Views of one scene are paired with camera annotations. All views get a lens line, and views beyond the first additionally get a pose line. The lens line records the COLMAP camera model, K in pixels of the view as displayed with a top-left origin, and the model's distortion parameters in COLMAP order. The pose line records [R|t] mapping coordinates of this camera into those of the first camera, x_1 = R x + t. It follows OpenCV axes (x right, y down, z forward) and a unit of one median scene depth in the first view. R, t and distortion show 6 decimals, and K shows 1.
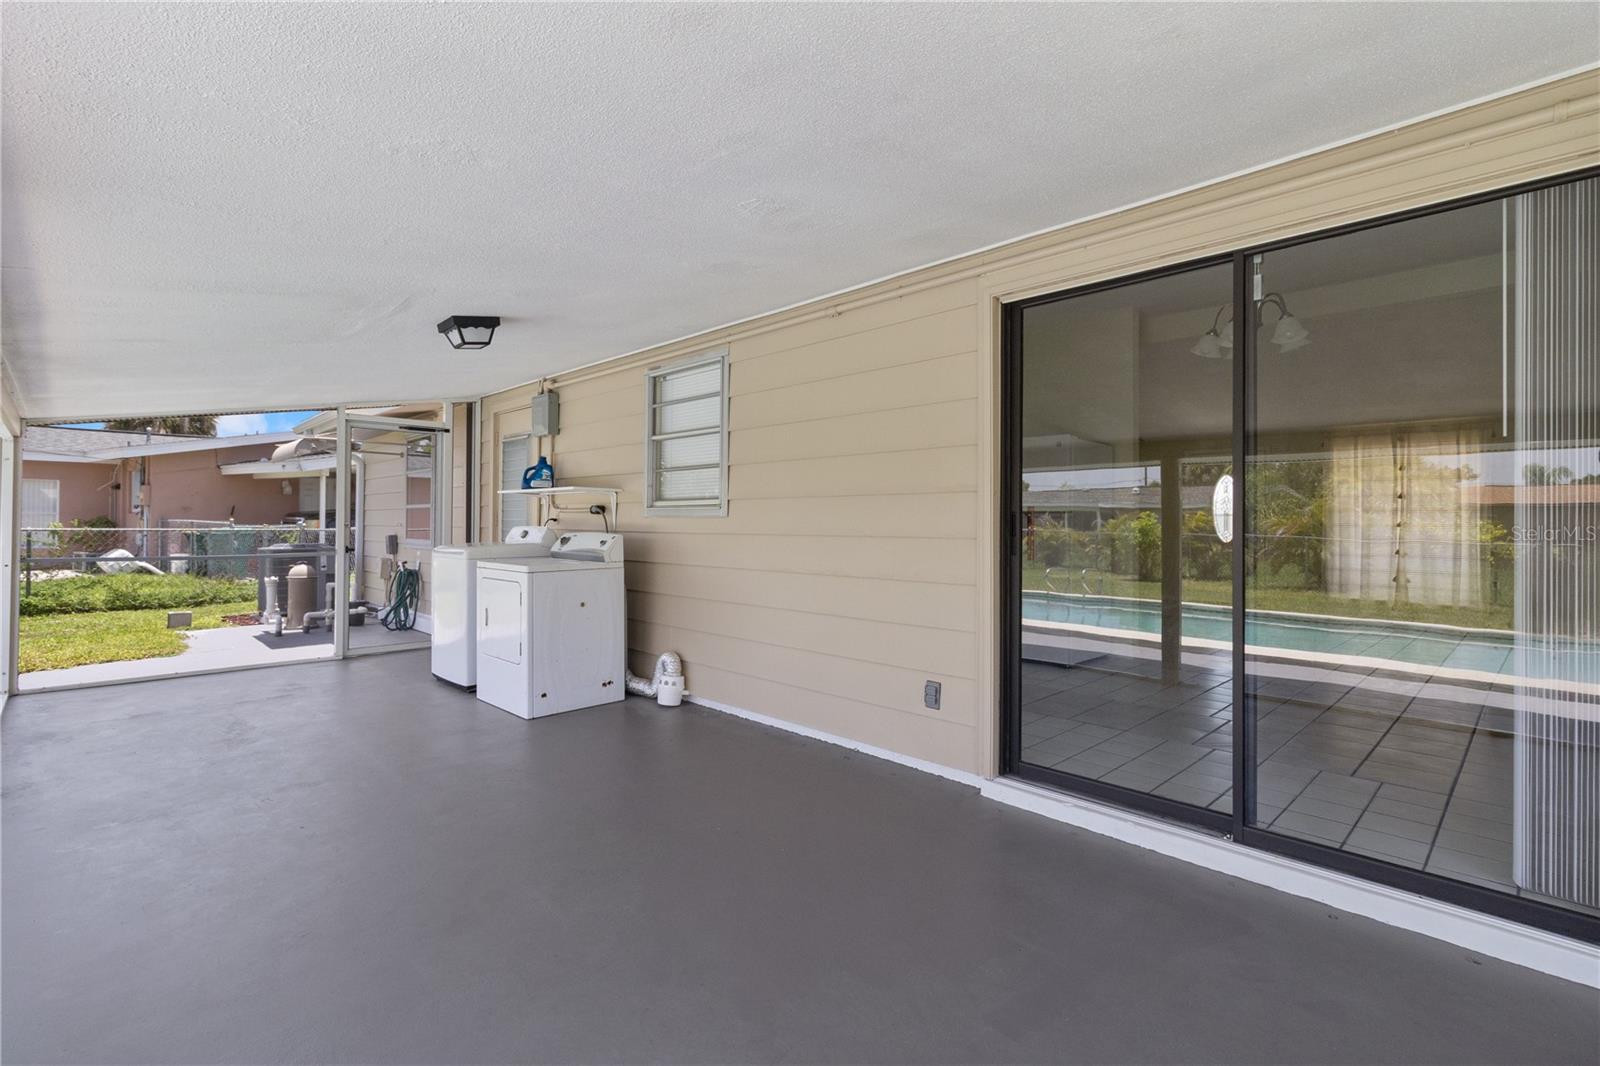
lens RADIAL K [[741.1, 0, 803.5], [0, 741.1, 524.2], [0, 0, 1]] dist [-0.001003, 0.000455]
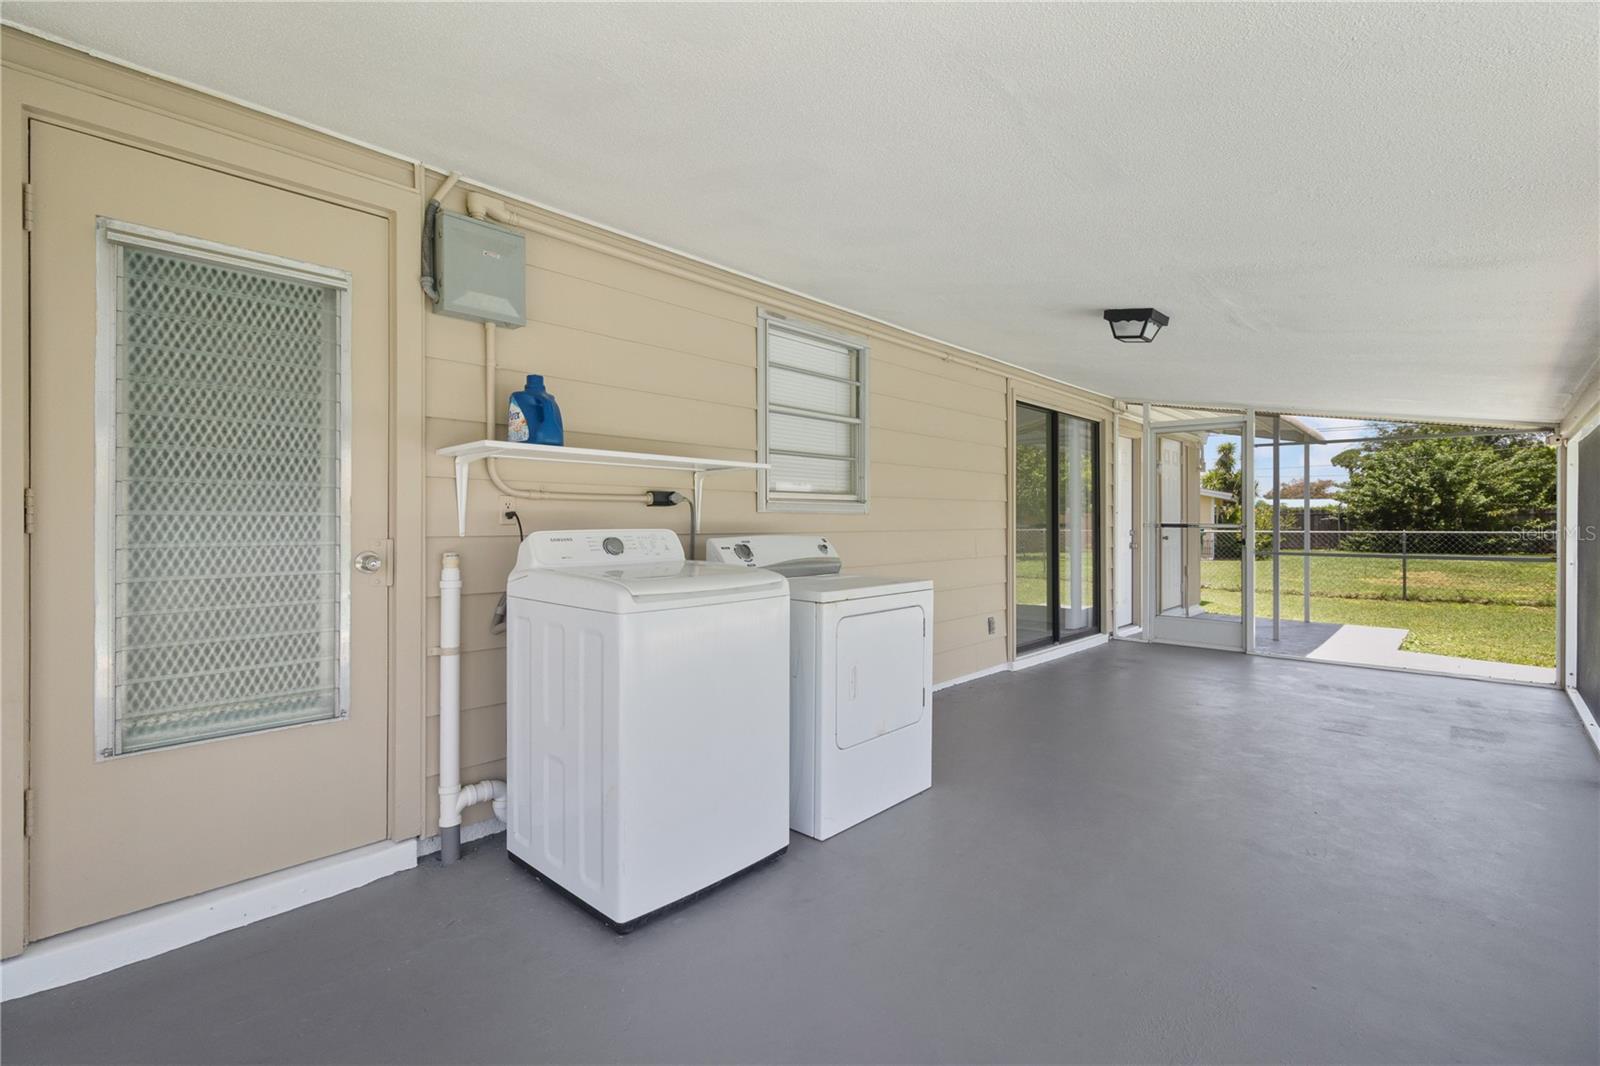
lens RADIAL K [[742.4, 0, 796.1], [0, 742.4, 523.8], [0, 0, 1]] dist [-0.000224, 0.000331]
pose [[-0.048613, -0.011683, 0.998749, -1.049696], [-0.004120, 0.999925, 0.011496, -0.007113], [-0.998809, -0.003556, -0.048657, 1.111310]]
